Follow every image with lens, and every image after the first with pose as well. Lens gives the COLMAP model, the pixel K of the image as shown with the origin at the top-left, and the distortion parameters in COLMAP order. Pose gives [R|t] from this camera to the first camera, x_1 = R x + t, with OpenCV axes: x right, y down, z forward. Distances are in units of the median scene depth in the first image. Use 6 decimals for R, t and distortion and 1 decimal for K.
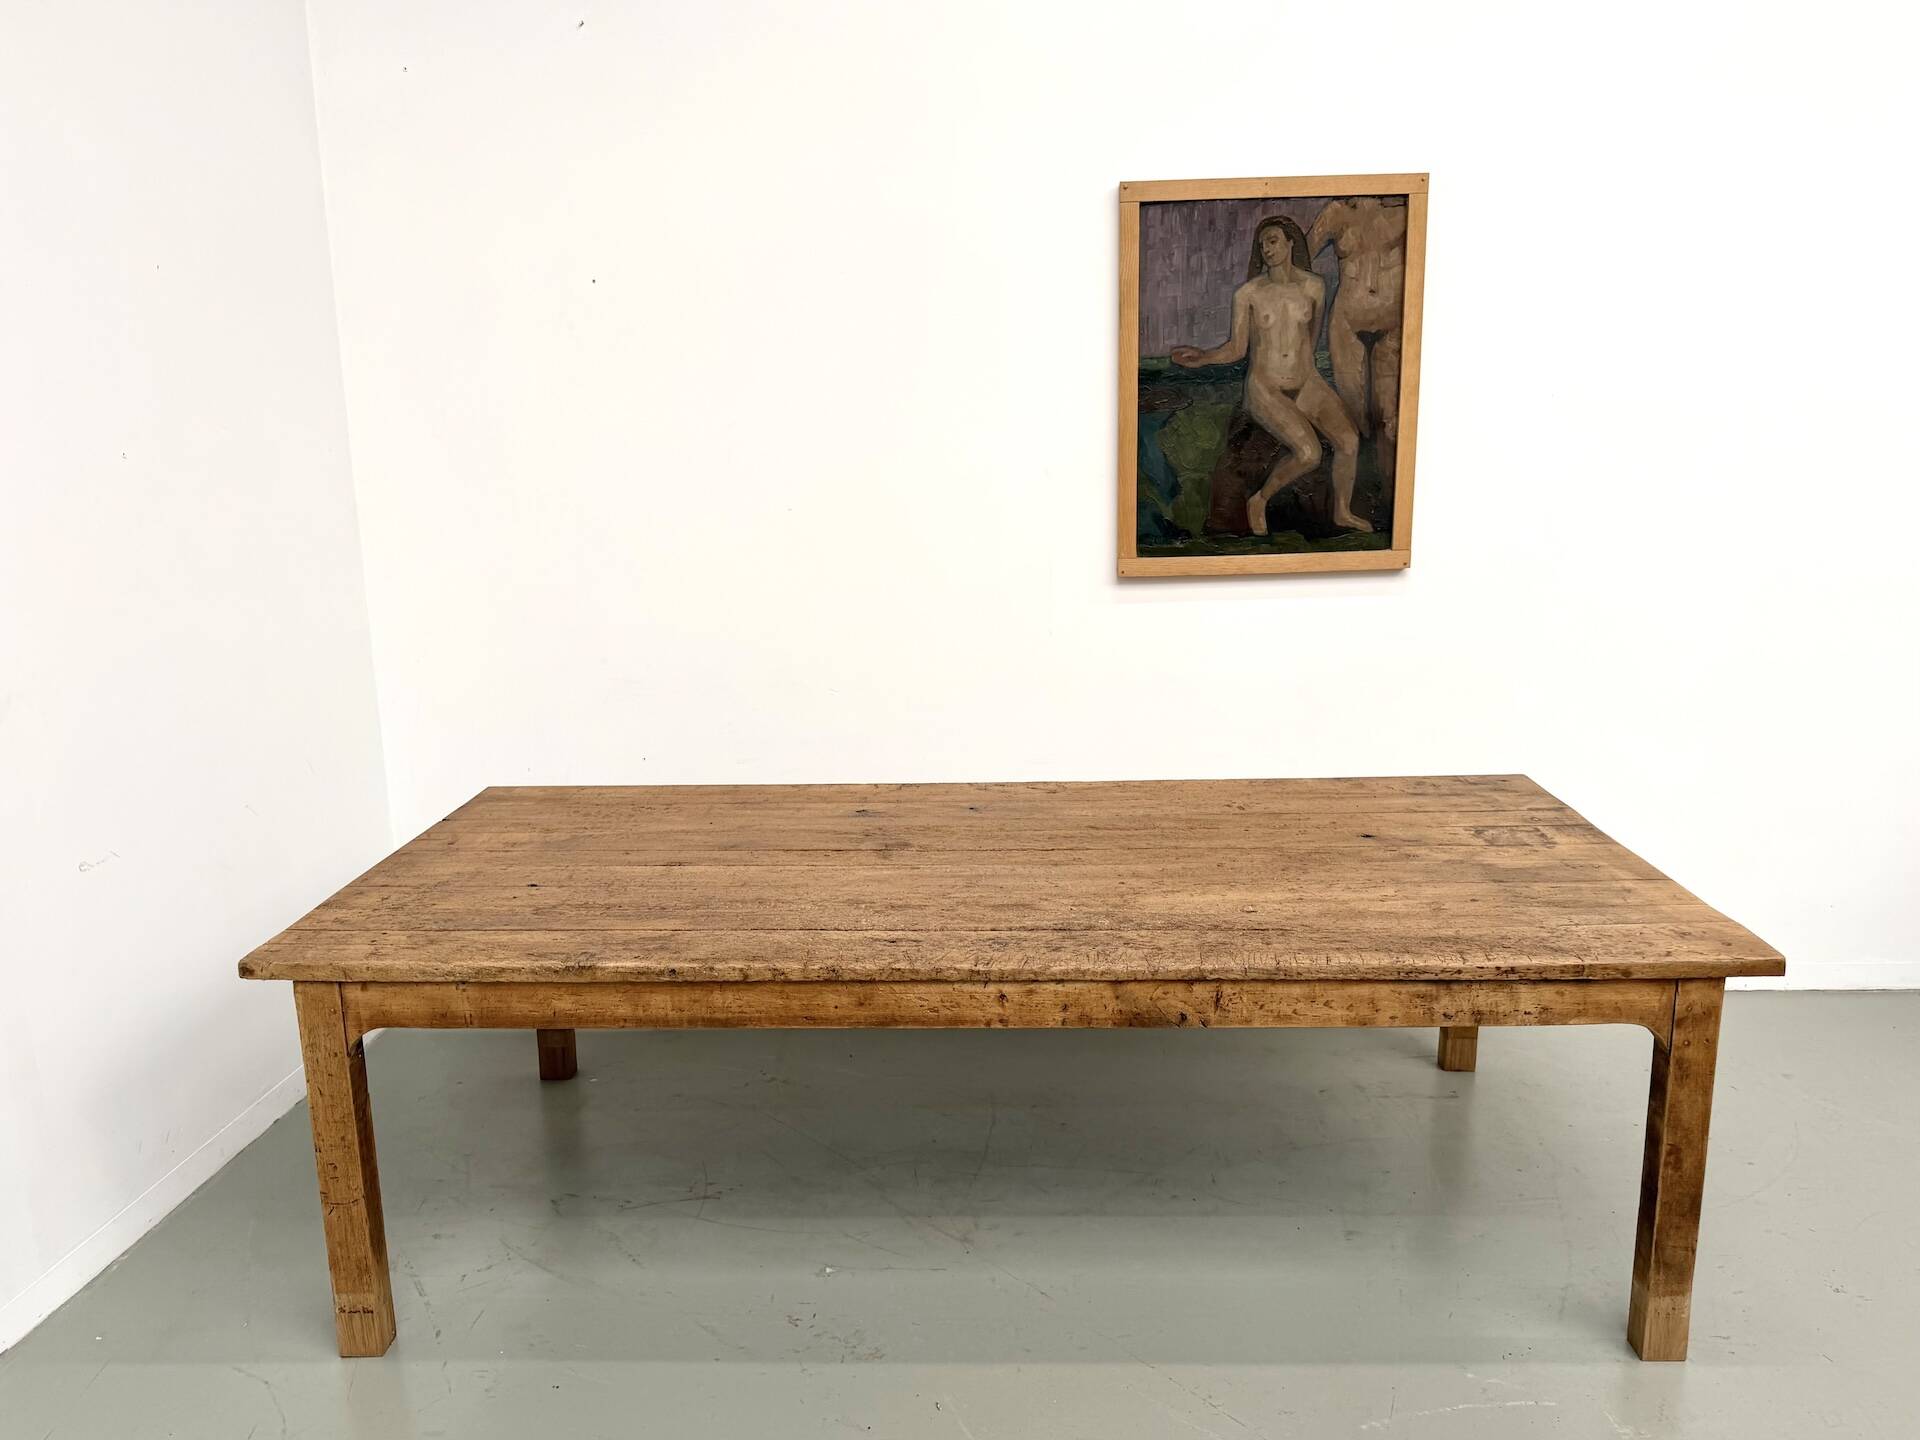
lens RADIAL K [[1356.7, 0, 969.8], [0, 1356.7, 764.4], [0, 0, 1]] dist [0.077501, -0.114659]
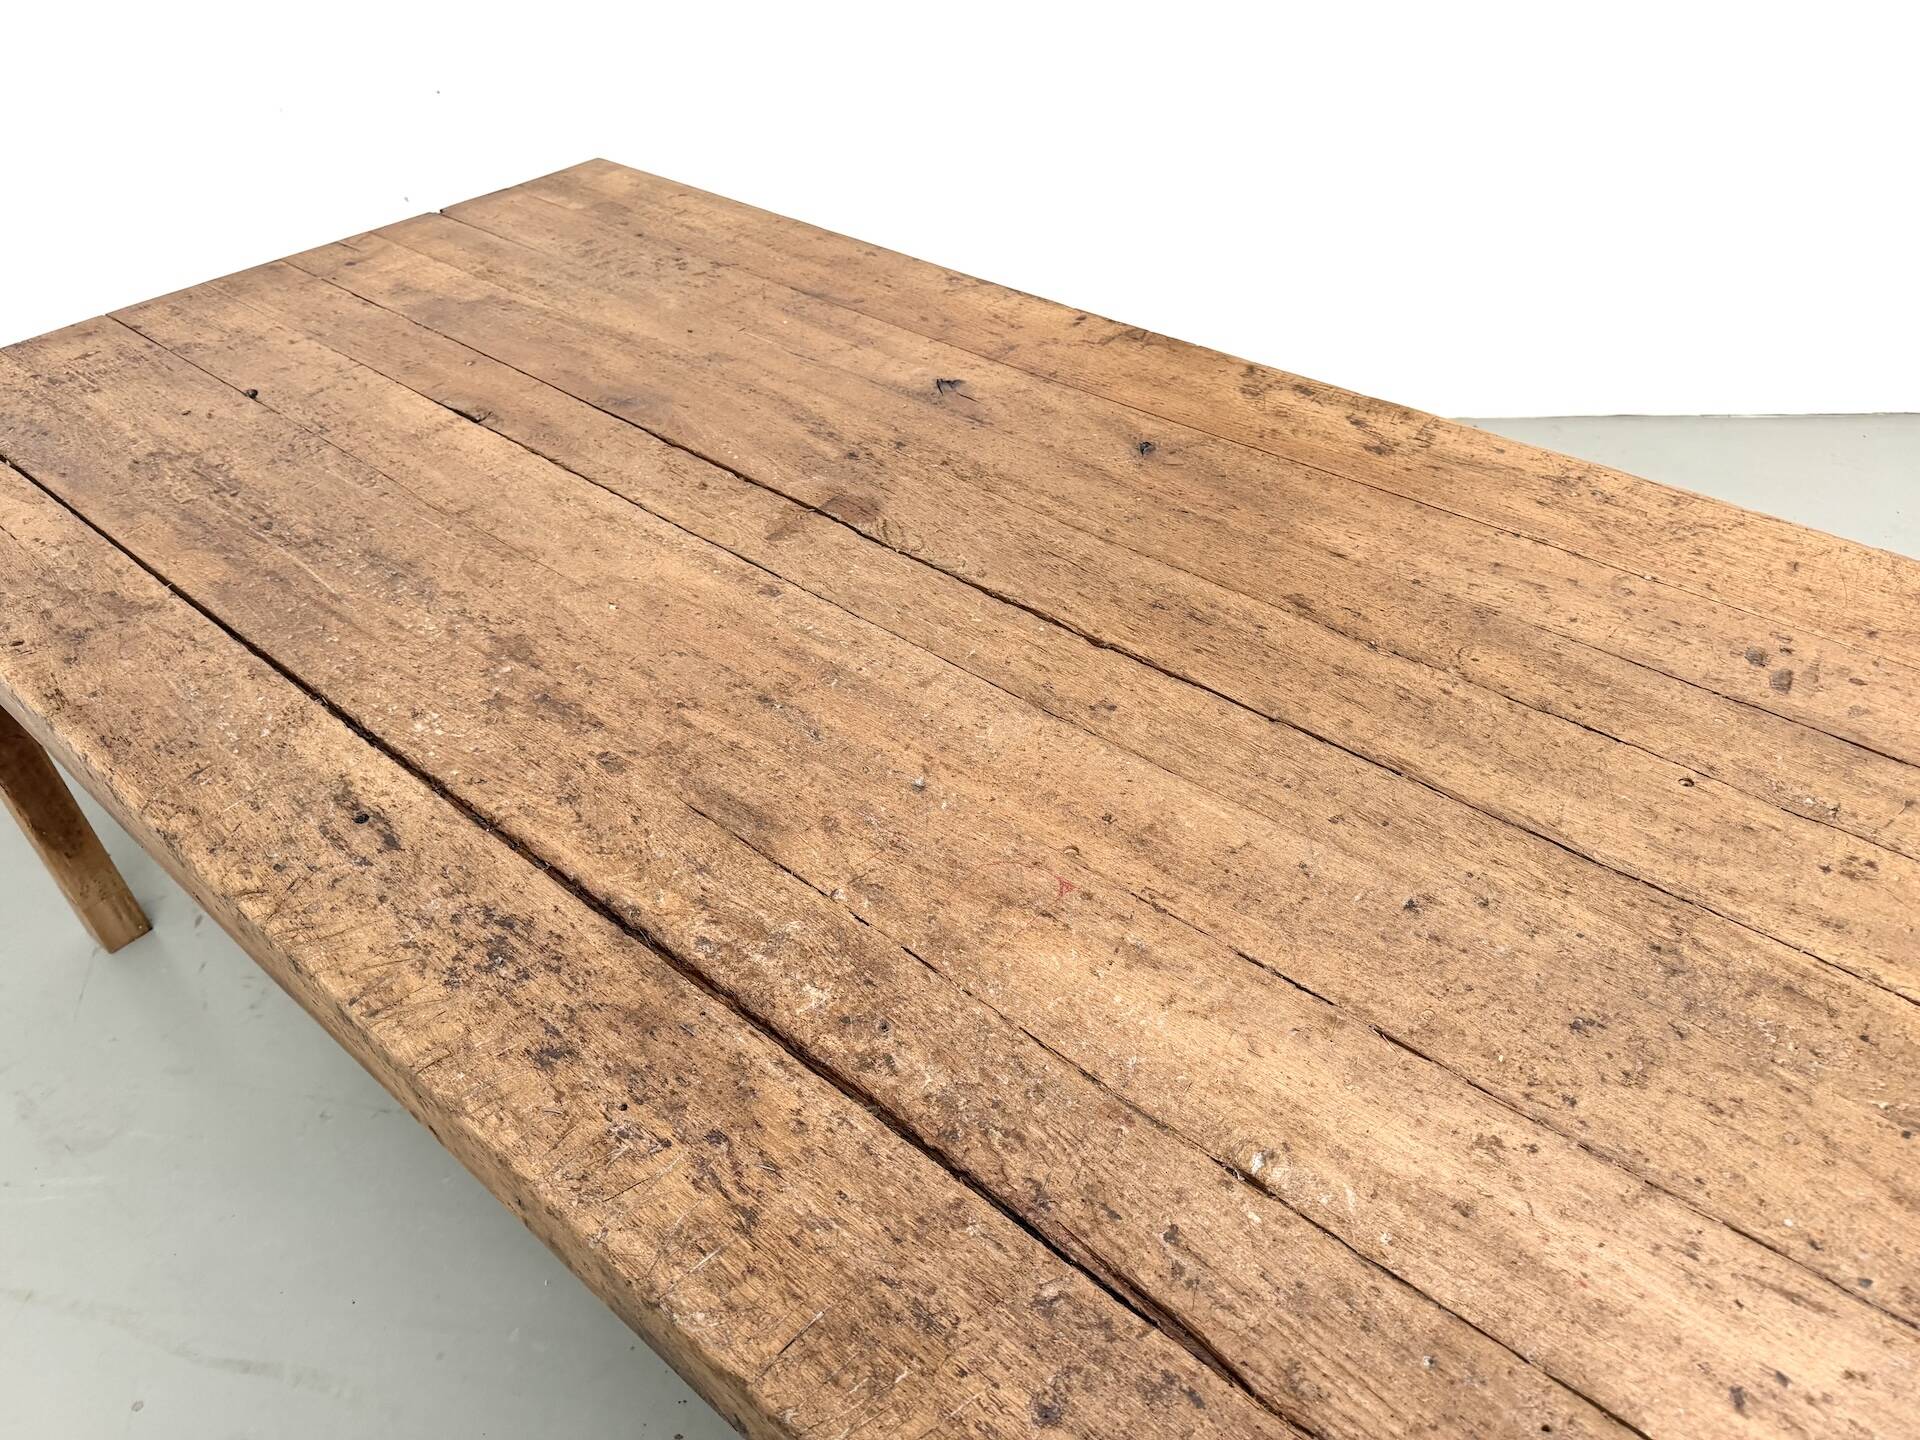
lens RADIAL K [[1356.7, 0, 963.8], [0, 1356.7, 745.5], [0, 0, 1]] dist [0.077501, -0.114659]
pose [[0.775868, 0.405038, -0.483707, 0.272249], [-0.147030, 0.861674, 0.485696, -0.117139], [0.613523, -0.305716, 0.728098, 0.780789]]
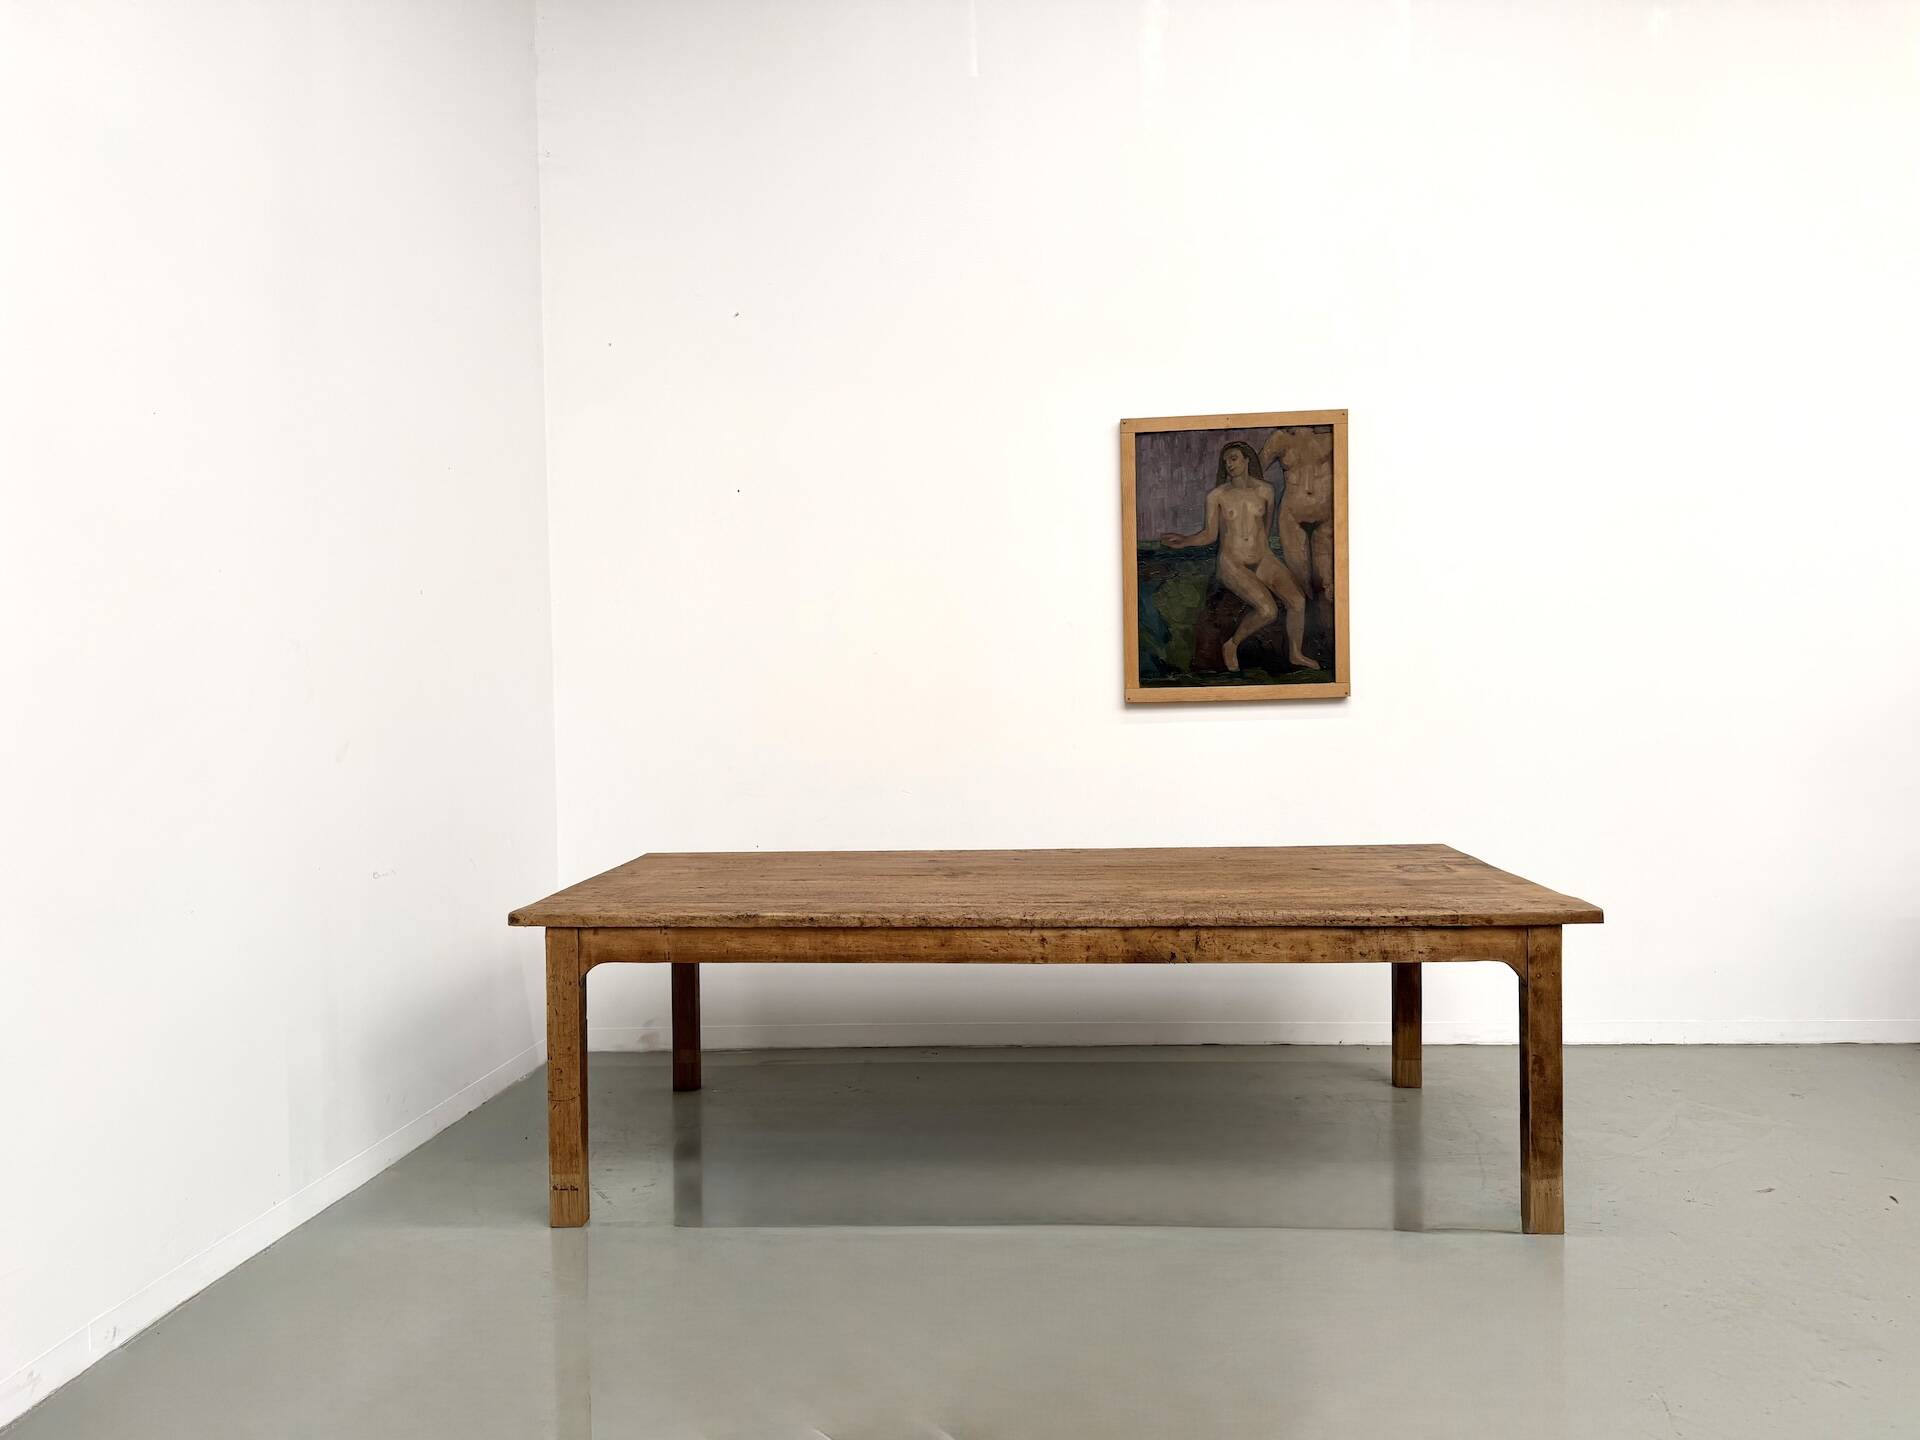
lens RADIAL K [[1359.2, 0, 943.1], [0, 1359.2, 732.3], [0, 0, 1]] dist [0.059990, -0.080392]
pose [[0.999459, 0.001037, -0.032874, -0.031540], [-0.007729, 0.978921, -0.204094, 0.231189], [0.031970, 0.204238, 0.978399, -0.396316]]
